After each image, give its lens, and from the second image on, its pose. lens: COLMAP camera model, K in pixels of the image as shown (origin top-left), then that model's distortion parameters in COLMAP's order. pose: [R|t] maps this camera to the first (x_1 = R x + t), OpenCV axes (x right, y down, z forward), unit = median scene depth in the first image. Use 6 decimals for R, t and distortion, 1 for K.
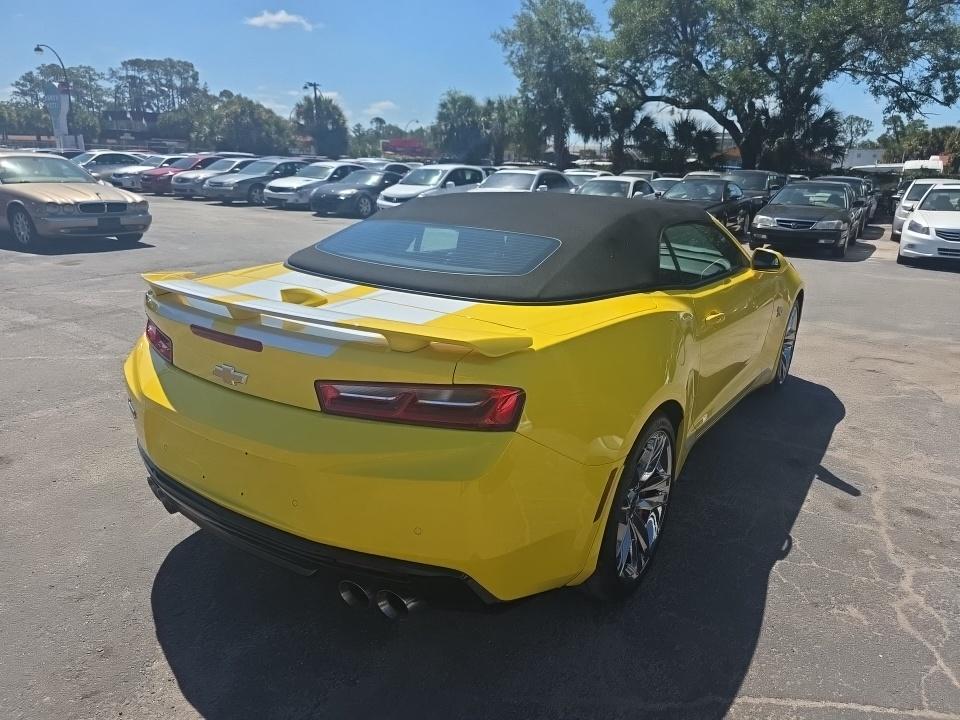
lens RADIAL K [[645.4, 0, 473.2], [0, 645.4, 359.3], [0, 0, 1]] dist [0.021367, -0.028490]
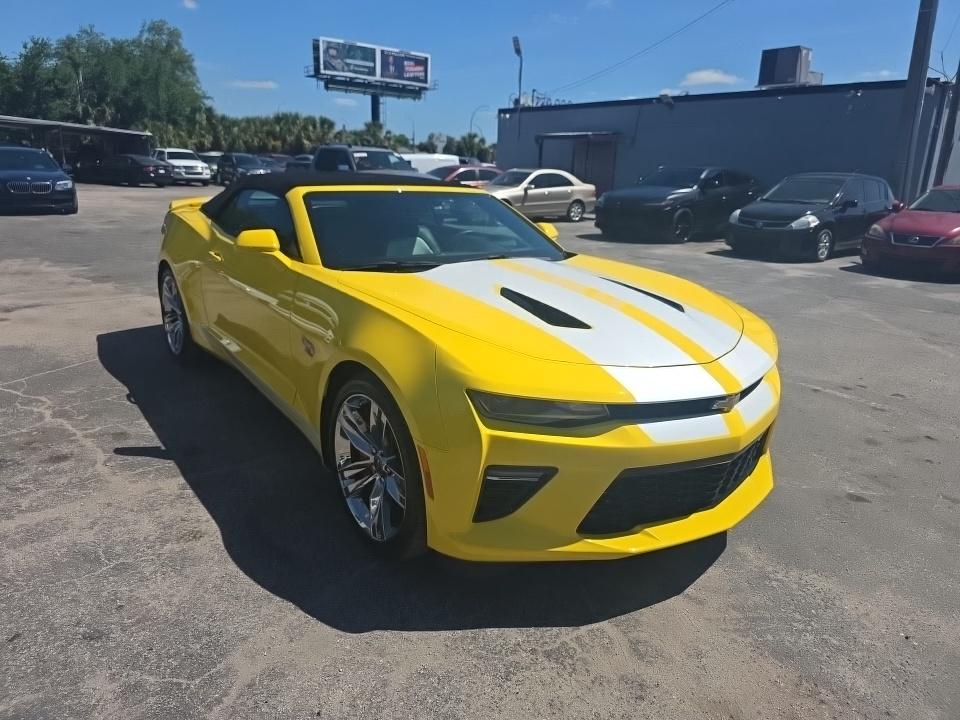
lens RADIAL K [[645.4, 0, 478.9], [0, 645.4, 359.4], [0, 0, 1]] dist [0.021367, -0.028490]
pose [[-0.306304, 0.210271, -0.928420, 1.598345], [-0.335086, 0.889062, 0.311908, -0.508523], [0.891008, 0.406639, -0.201864, 1.982534]]
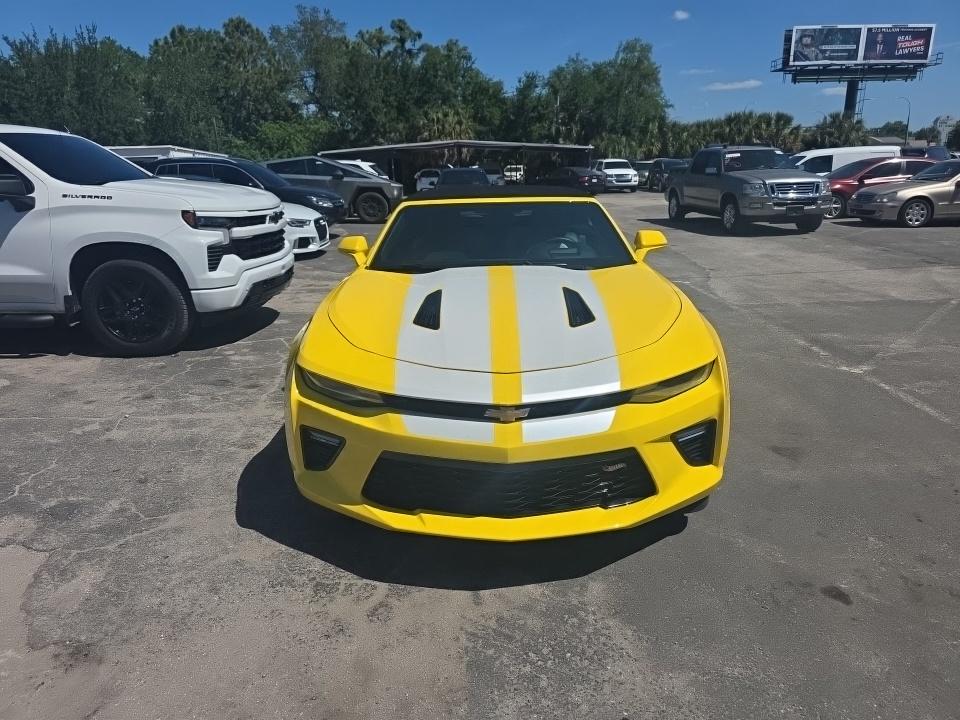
lens RADIAL K [[645.4, 0, 478.0], [0, 645.4, 363.8], [0, 0, 1]] dist [0.021367, -0.028490]
pose [[-0.830685, 0.131551, -0.540978, 1.546232], [-0.184737, 0.851502, 0.490730, -0.543186], [0.525200, 0.507581, -0.683028, 2.071510]]
